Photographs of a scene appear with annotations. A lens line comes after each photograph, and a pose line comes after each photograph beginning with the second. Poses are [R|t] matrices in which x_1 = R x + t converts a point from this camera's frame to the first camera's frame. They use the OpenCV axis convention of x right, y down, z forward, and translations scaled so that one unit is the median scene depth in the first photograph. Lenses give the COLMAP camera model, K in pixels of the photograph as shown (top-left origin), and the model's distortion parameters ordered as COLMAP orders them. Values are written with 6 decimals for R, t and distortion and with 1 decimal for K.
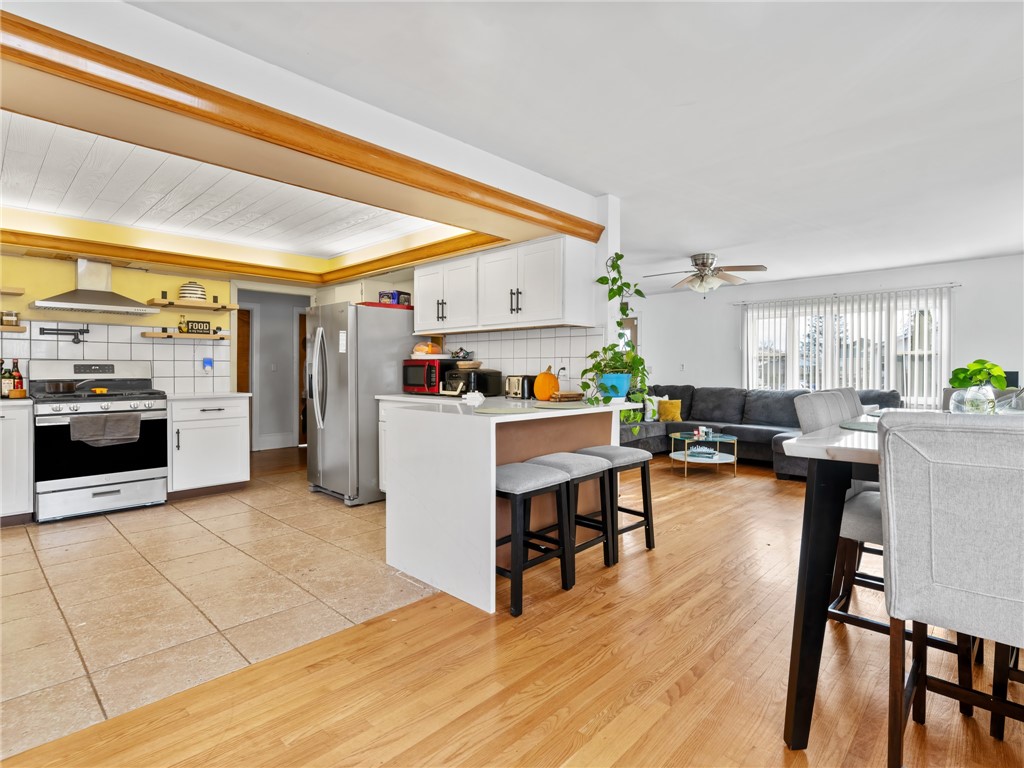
lens RADIAL K [[510.2, 0, 582.2], [0, 510.2, 372.5], [0, 0, 1]] dist [0.002160, -0.002529]
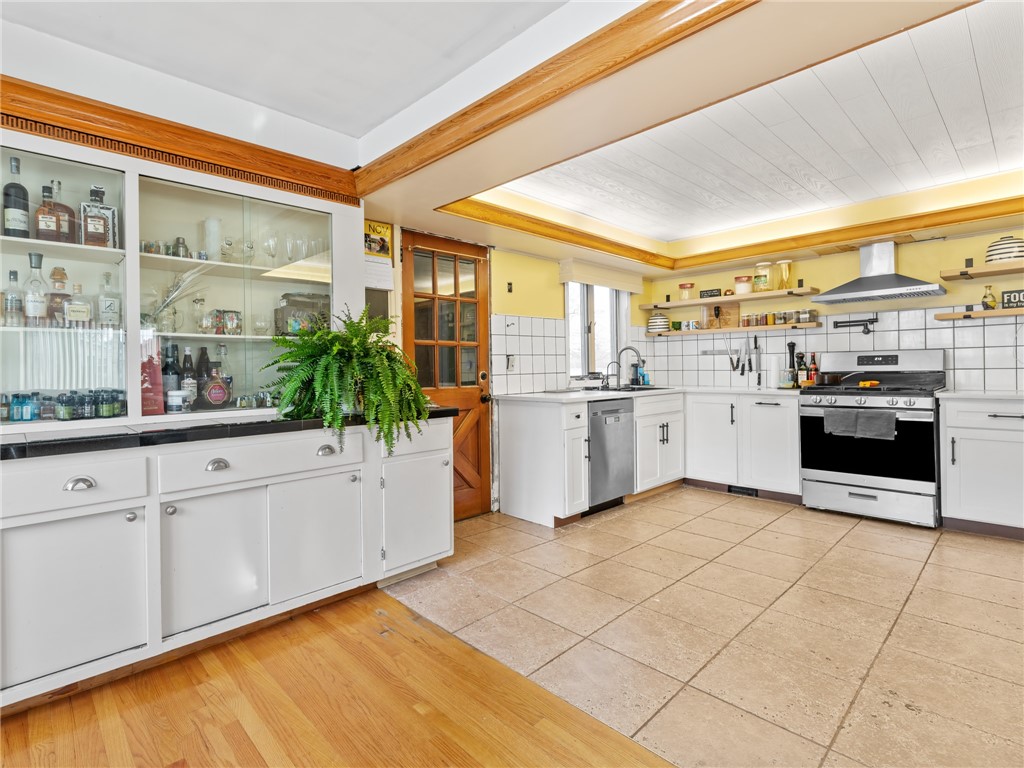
lens RADIAL K [[510.2, 0, 456.9], [0, 510.2, 368.4], [0, 0, 1]] dist [0.002160, -0.002529]
pose [[-0.153260, 0.000029, -0.988186, 0.087157], [0.011163, 0.999936, -0.001702, 0.000906], [0.988123, -0.011292, -0.153250, 0.444009]]
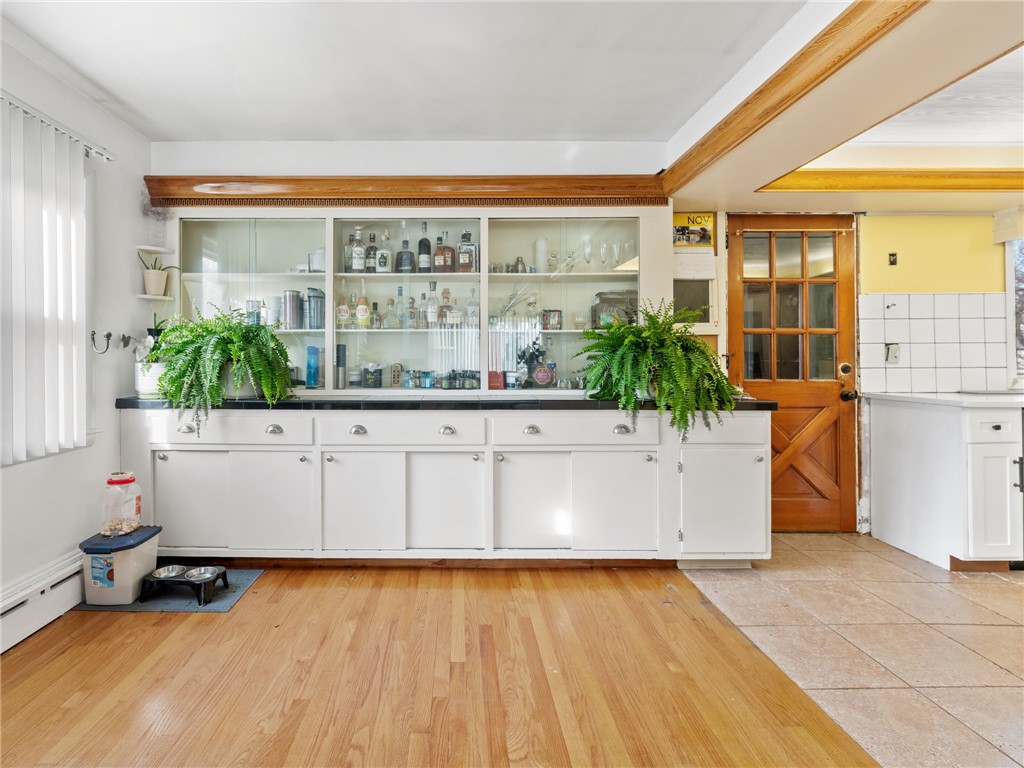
lens RADIAL K [[510.2, 0, 450.1], [0, 510.2, 353.7], [0, 0, 1]] dist [0.002160, -0.002529]
pose [[-0.773838, -0.009763, -0.633308, 0.130228], [-0.004109, 0.999938, -0.010394, 0.001283], [0.633370, -0.005441, -0.773830, 0.583645]]
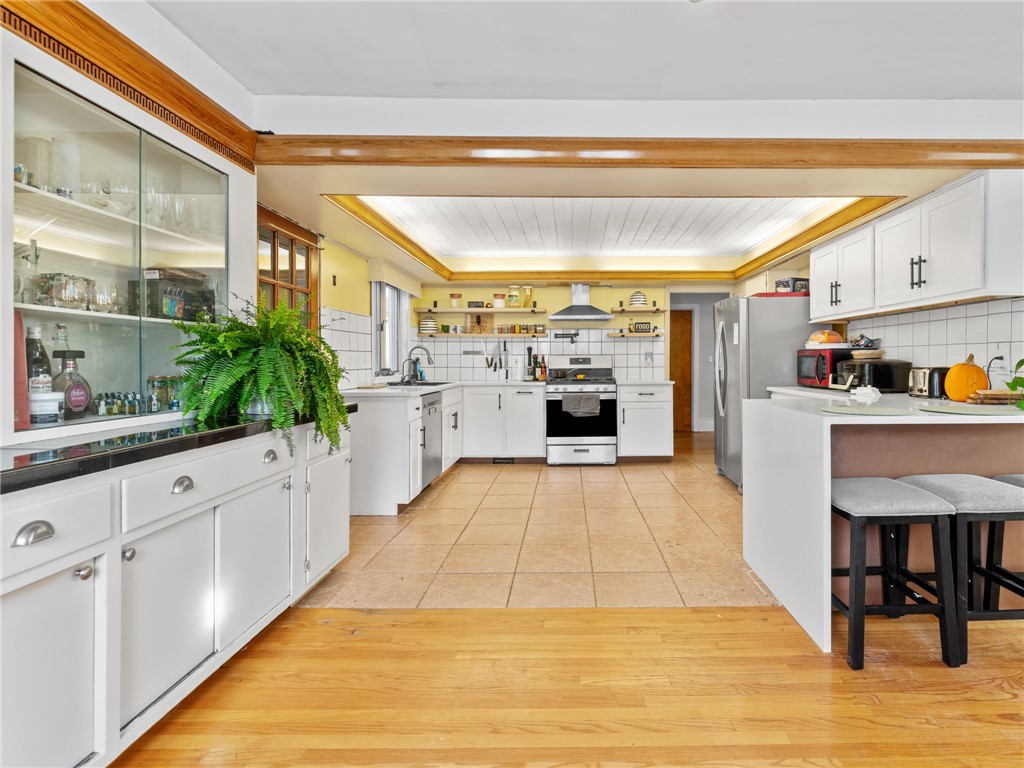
lens RADIAL K [[510.2, 0, 582.3], [0, 510.2, 363.2], [0, 0, 1]] dist [0.002160, -0.002529]
pose [[0.655352, -0.001220, -0.755322, 0.122520], [0.000739, 0.999999, -0.000974, -0.000186], [0.755323, 0.000080, 0.655353, 0.096856]]
